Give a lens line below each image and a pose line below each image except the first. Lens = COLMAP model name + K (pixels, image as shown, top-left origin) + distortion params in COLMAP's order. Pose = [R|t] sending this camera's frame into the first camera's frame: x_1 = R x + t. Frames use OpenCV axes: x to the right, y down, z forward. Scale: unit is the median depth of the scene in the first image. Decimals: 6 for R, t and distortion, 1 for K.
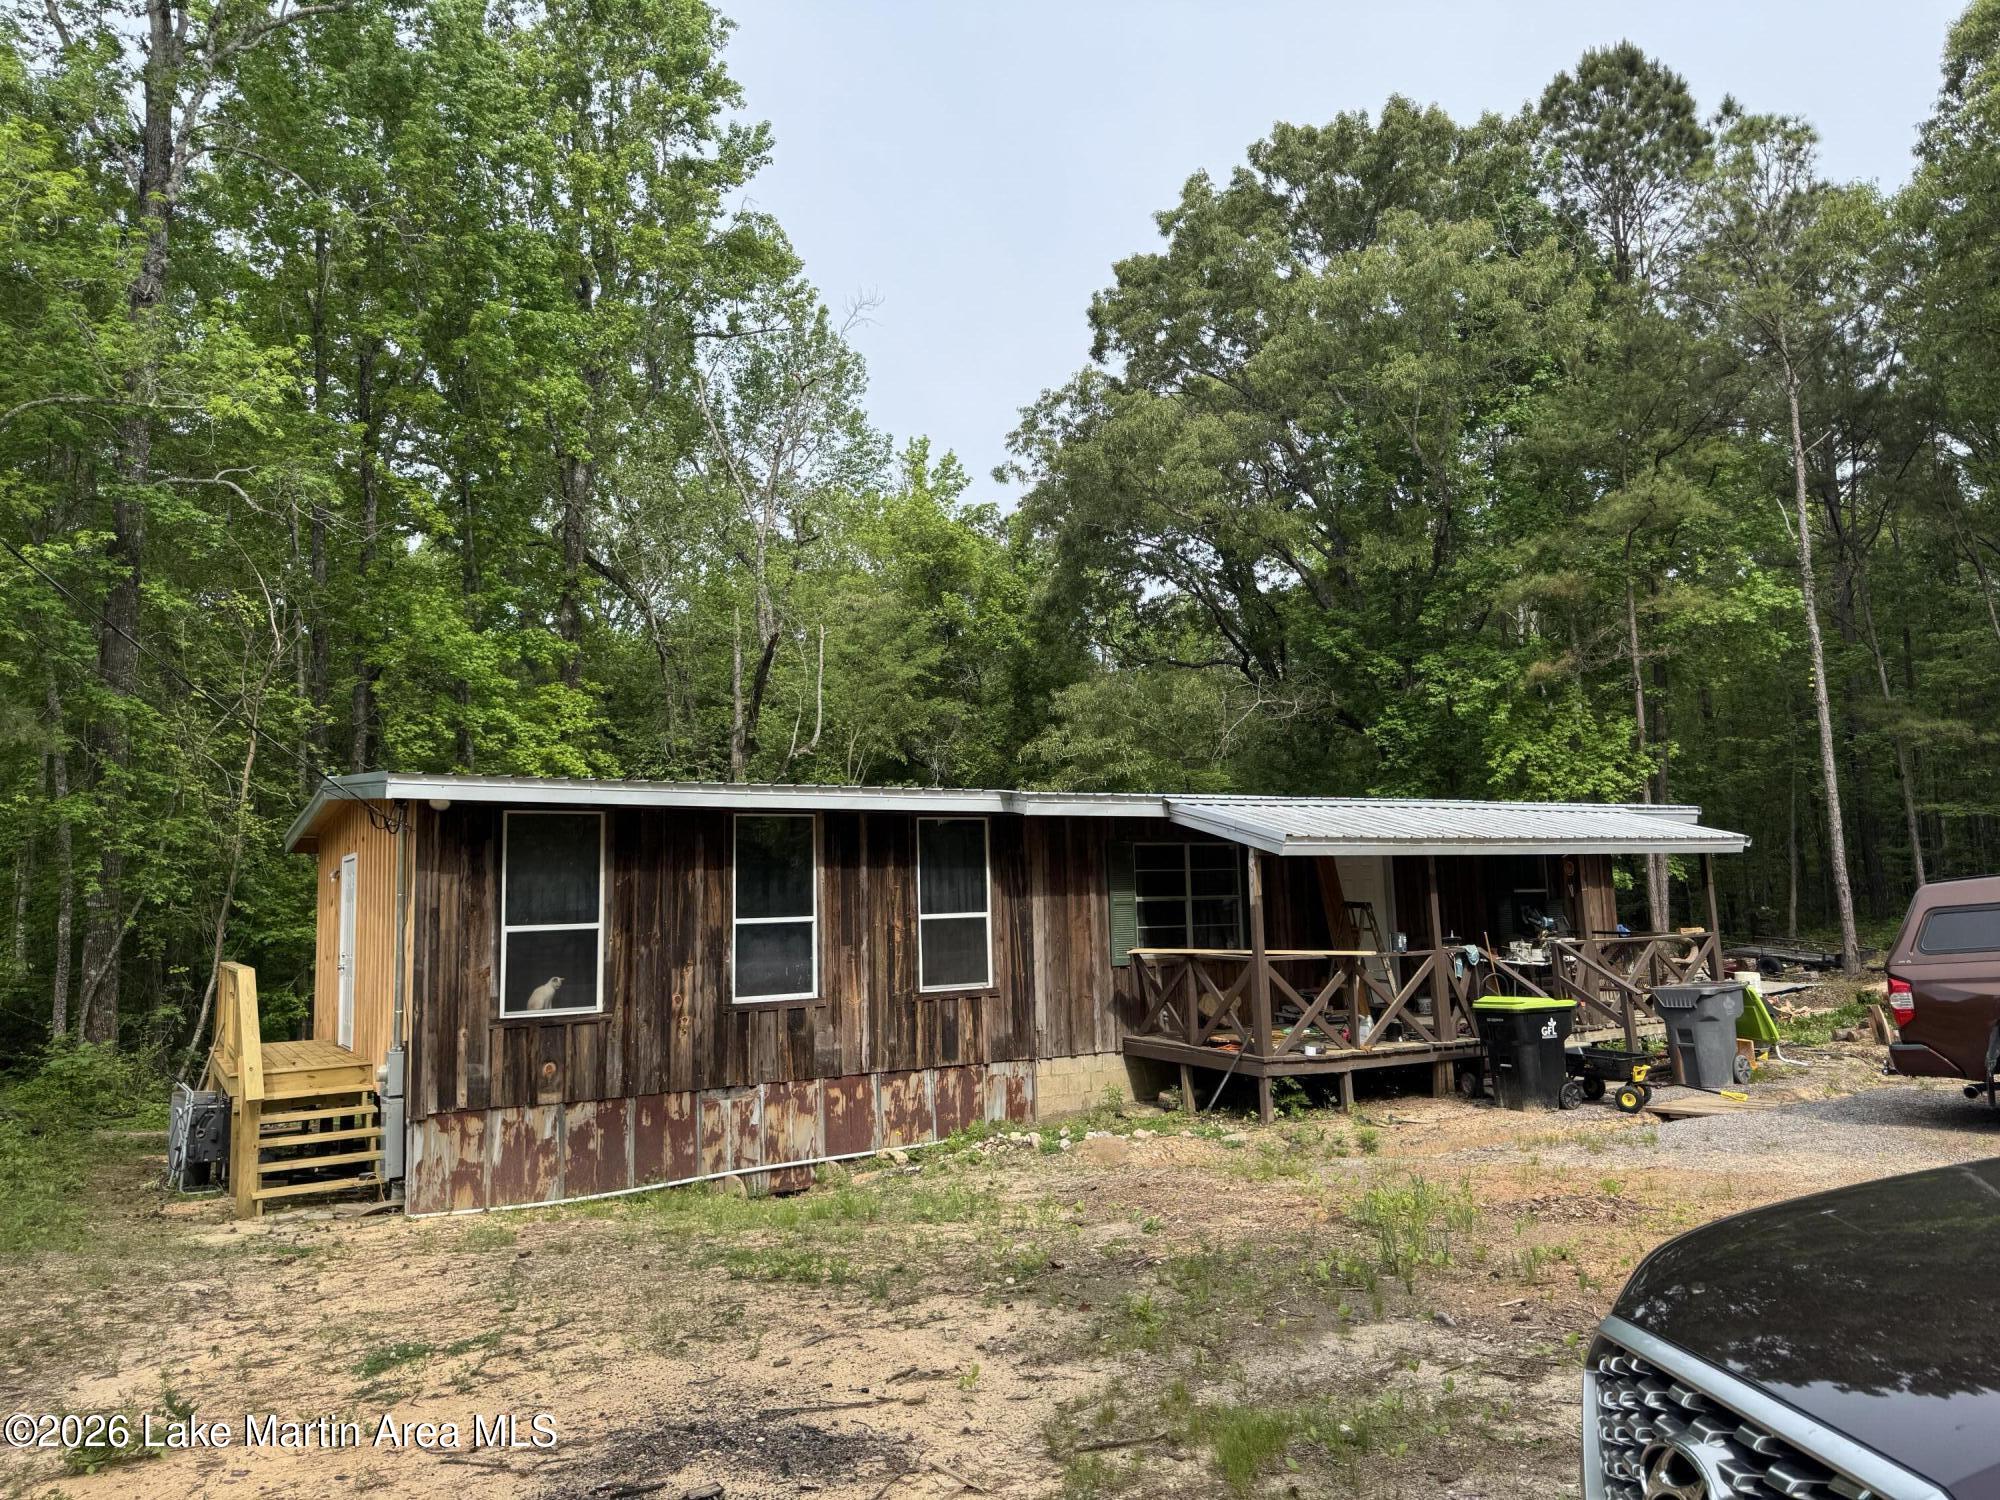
lens RADIAL K [[1396.8, 0, 1001.3], [0, 1396.8, 739.5], [0, 0, 1]] dist [0.055711, -0.011160]
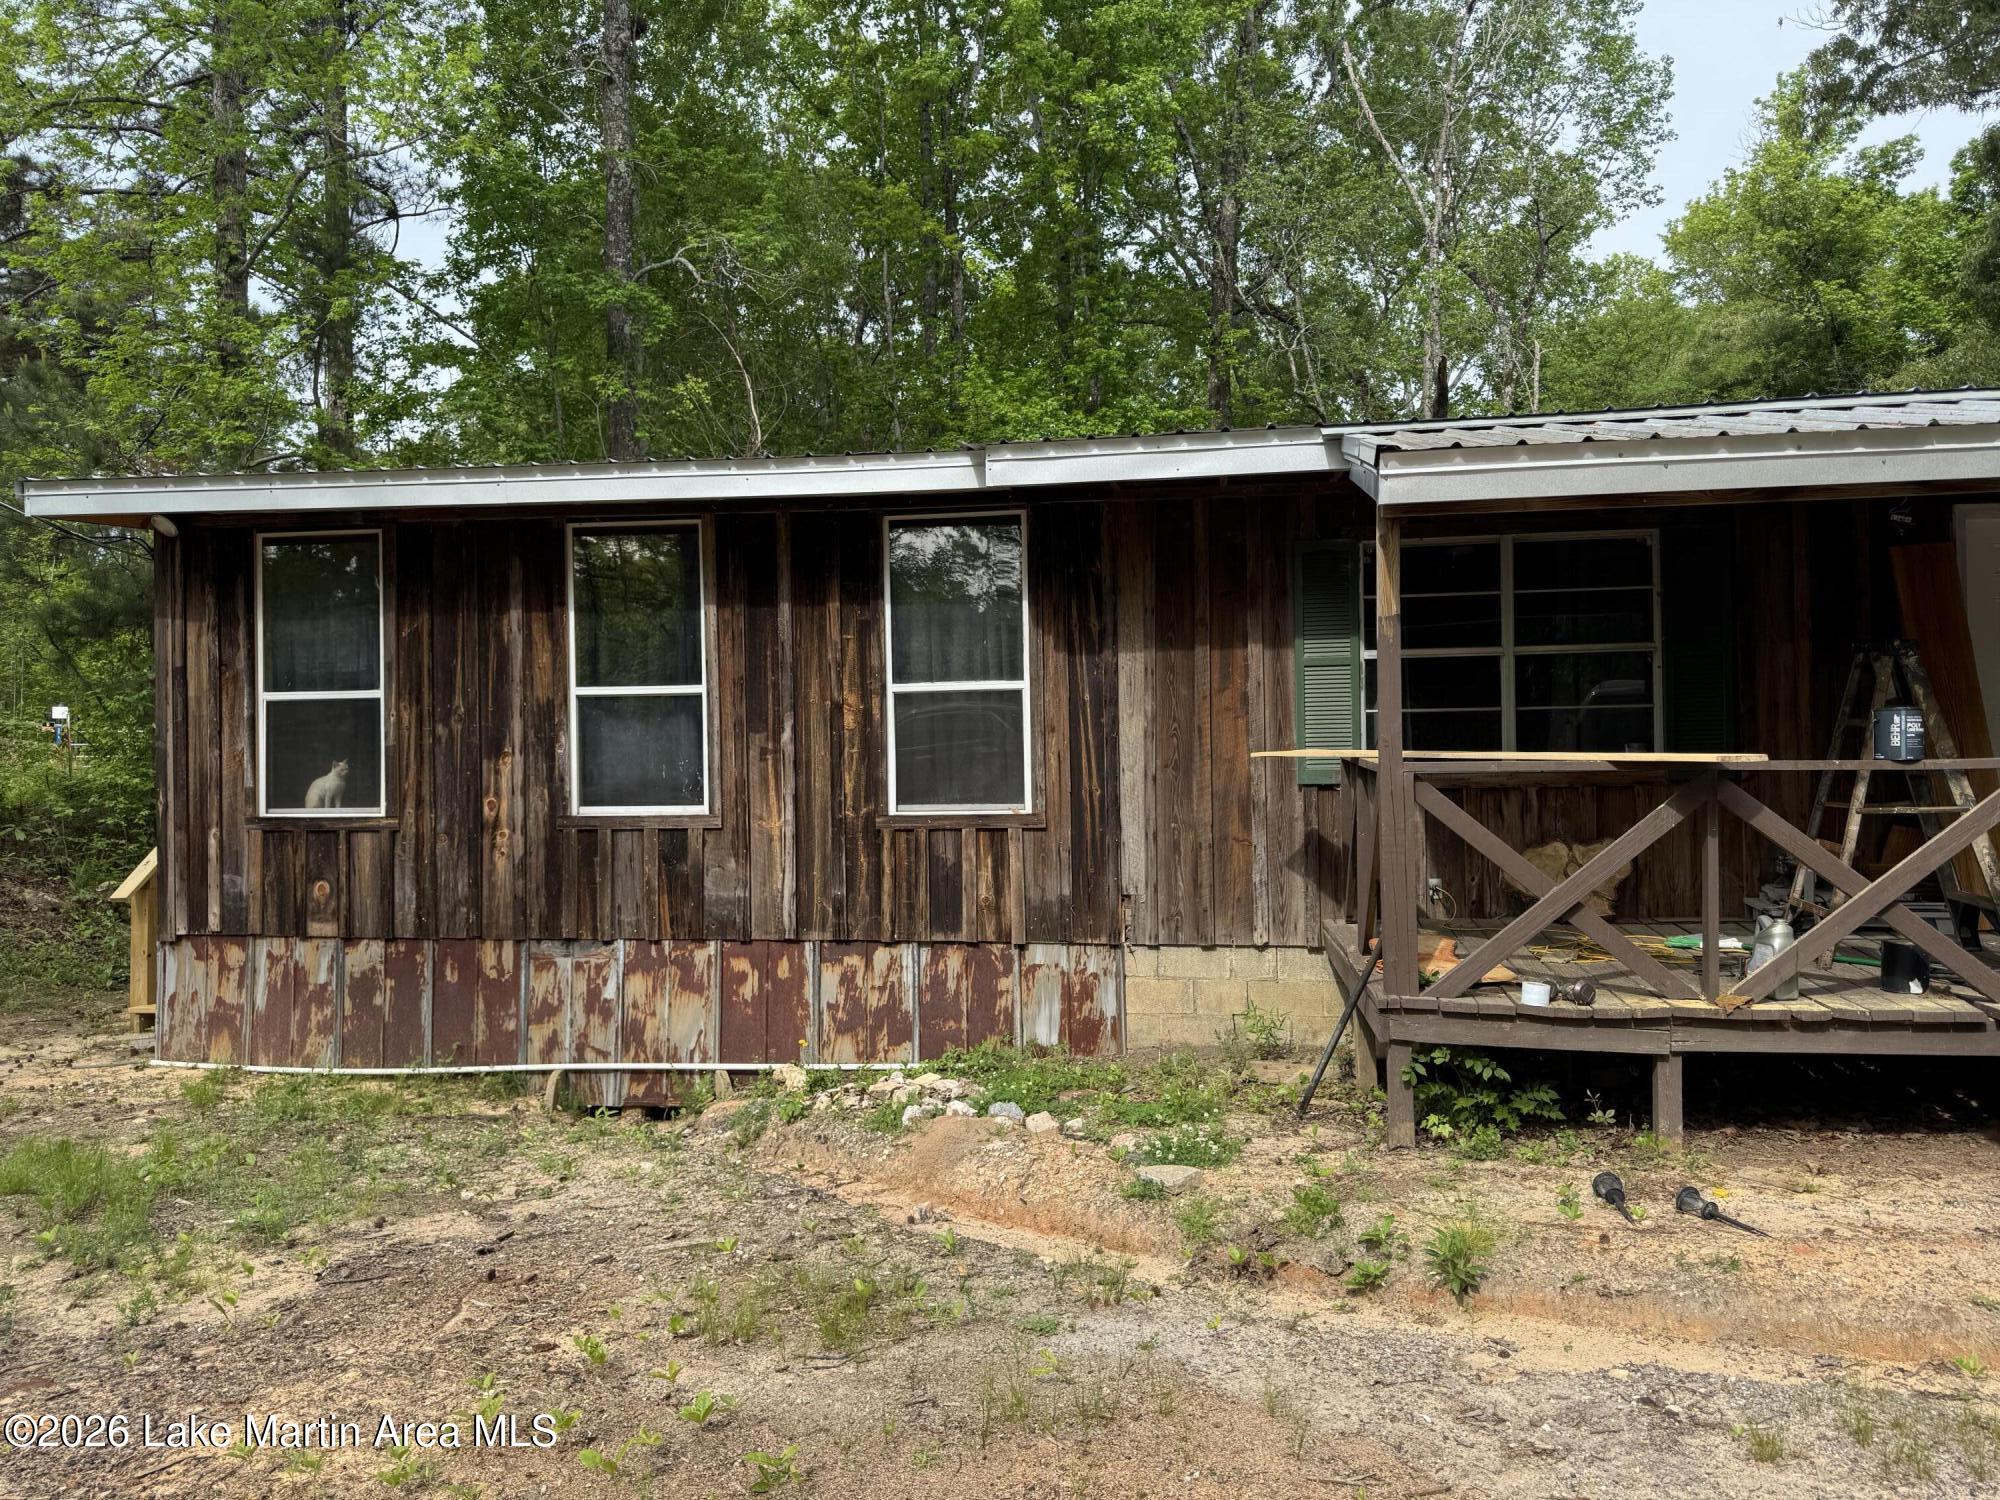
lens RADIAL K [[1396.8, 0, 998.6], [0, 1396.8, 761.6], [0, 0, 1]] dist [0.055711, -0.011160]
pose [[0.775554, 0.017533, -0.631038, 0.361777], [0.065025, 0.992078, 0.107481, 0.102490], [0.627924, -0.124390, 0.768270, 0.604267]]
